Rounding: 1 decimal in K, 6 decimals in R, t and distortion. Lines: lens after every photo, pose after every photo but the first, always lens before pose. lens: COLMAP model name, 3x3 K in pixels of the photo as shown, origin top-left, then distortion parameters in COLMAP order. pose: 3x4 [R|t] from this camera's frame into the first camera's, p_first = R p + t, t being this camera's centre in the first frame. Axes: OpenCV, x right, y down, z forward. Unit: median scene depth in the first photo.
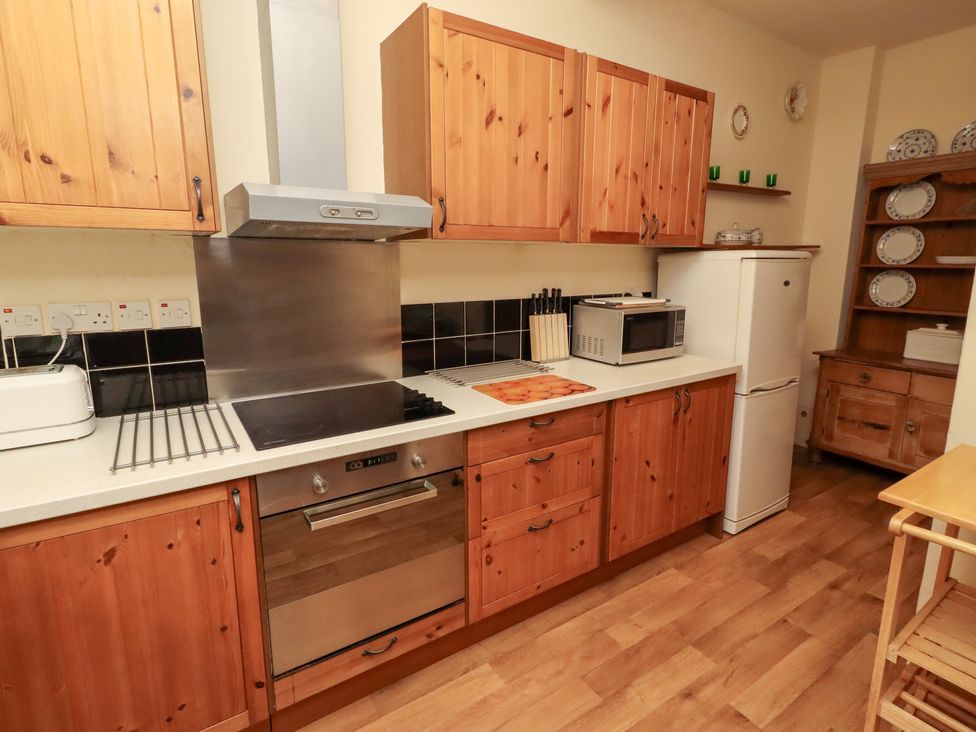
lens RADIAL K [[520.0, 0, 500.9], [0, 520.0, 360.1], [0, 0, 1]] dist [0.002800, -0.000715]
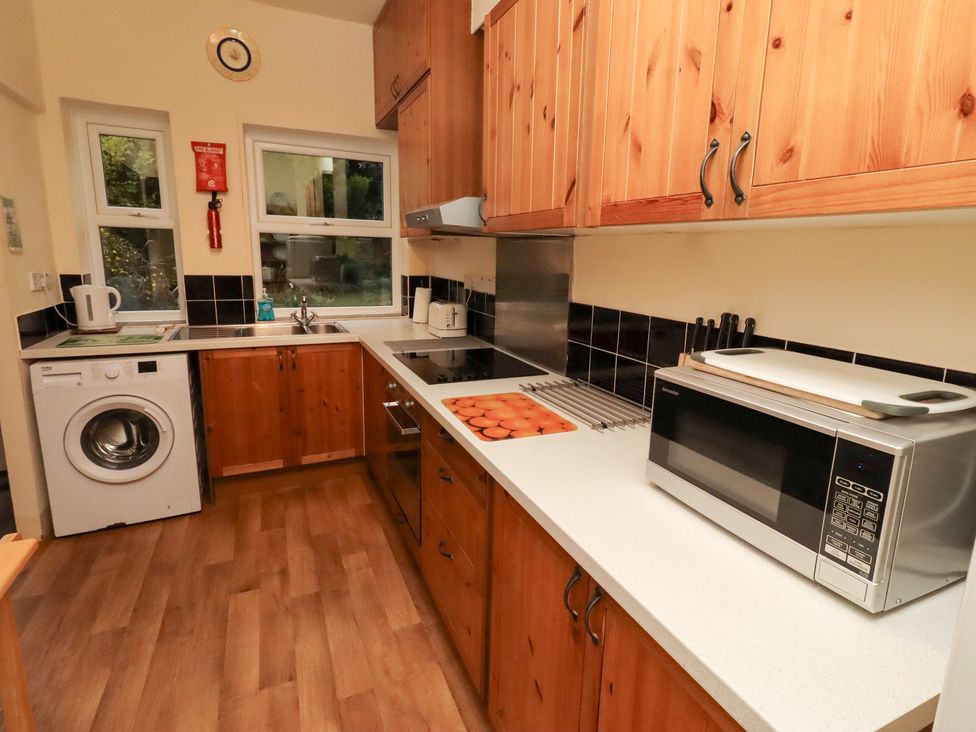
lens RADIAL K [[520.0, 0, 486.7], [0, 520.0, 363.9], [0, 0, 1]] dist [0.002800, -0.000715]
pose [[-0.208676, 0.208221, -0.955562, 1.052864], [-0.201543, 0.946944, 0.250356, -0.233772], [0.956993, 0.244830, -0.155639, 1.165967]]
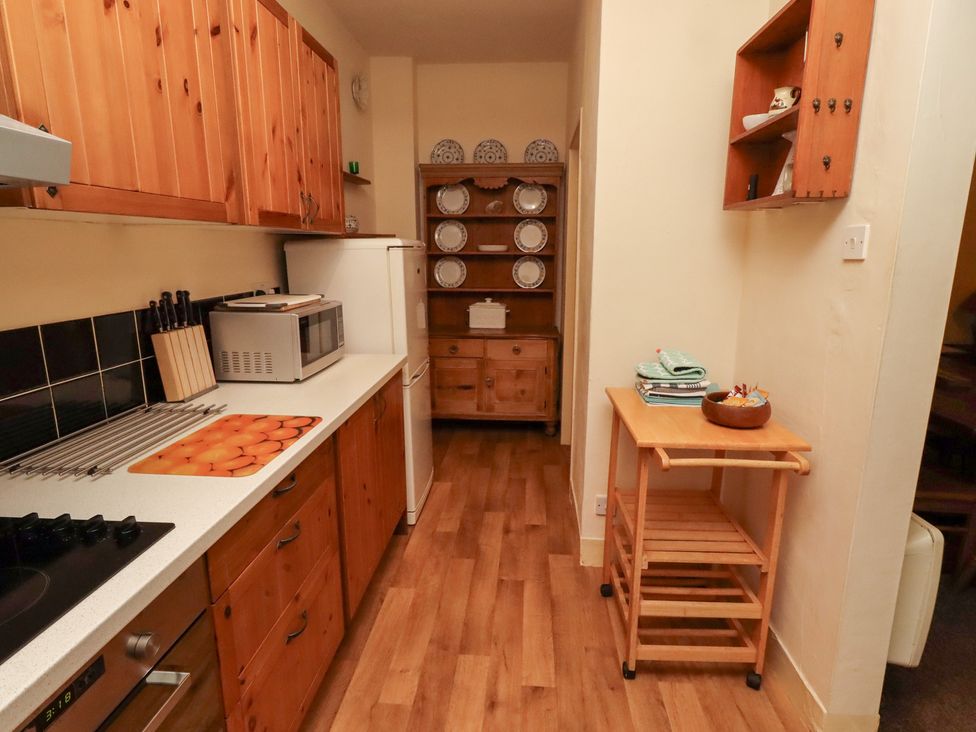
lens RADIAL K [[520.0, 0, 508.1], [0, 520.0, 355.9], [0, 0, 1]] dist [0.002800, -0.000715]
pose [[0.604026, -0.164121, 0.779883, -0.193648], [0.152518, 0.984284, 0.089009, -0.050549], [-0.782234, 0.065182, 0.619565, 0.252000]]
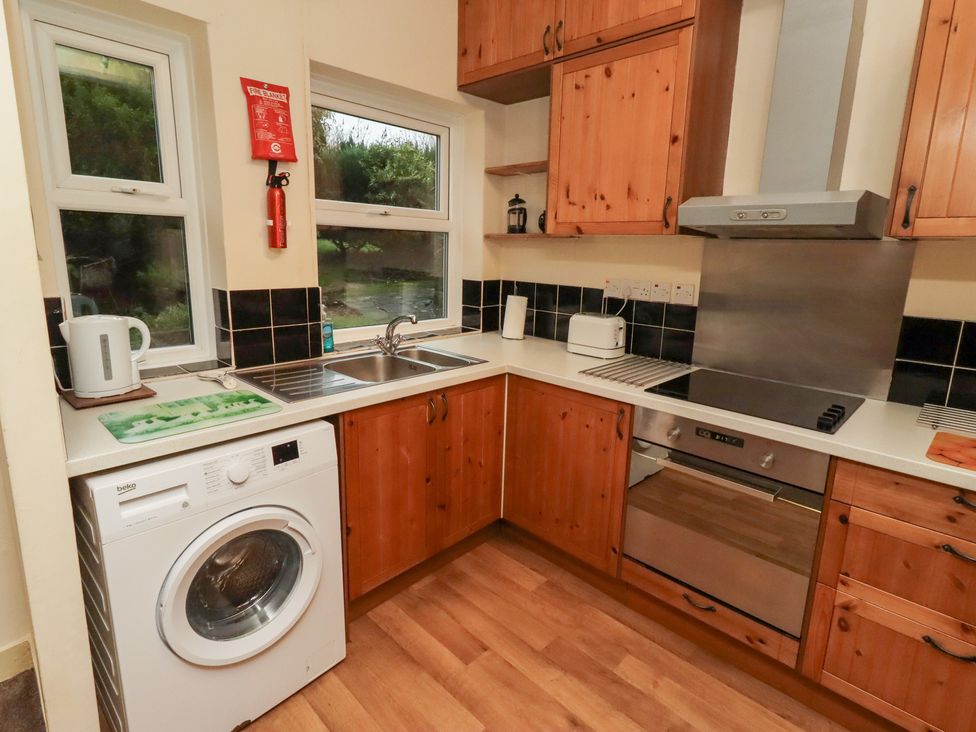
lens RADIAL K [[520.0, 0, 491.6], [0, 520.0, 359.9], [0, 0, 1]] dist [0.002800, -0.000715]
pose [[0.182847, 0.218610, -0.958528, 0.798869], [-0.208283, 0.961448, 0.179544, -0.089988], [0.960825, 0.166816, 0.221331, 0.397207]]
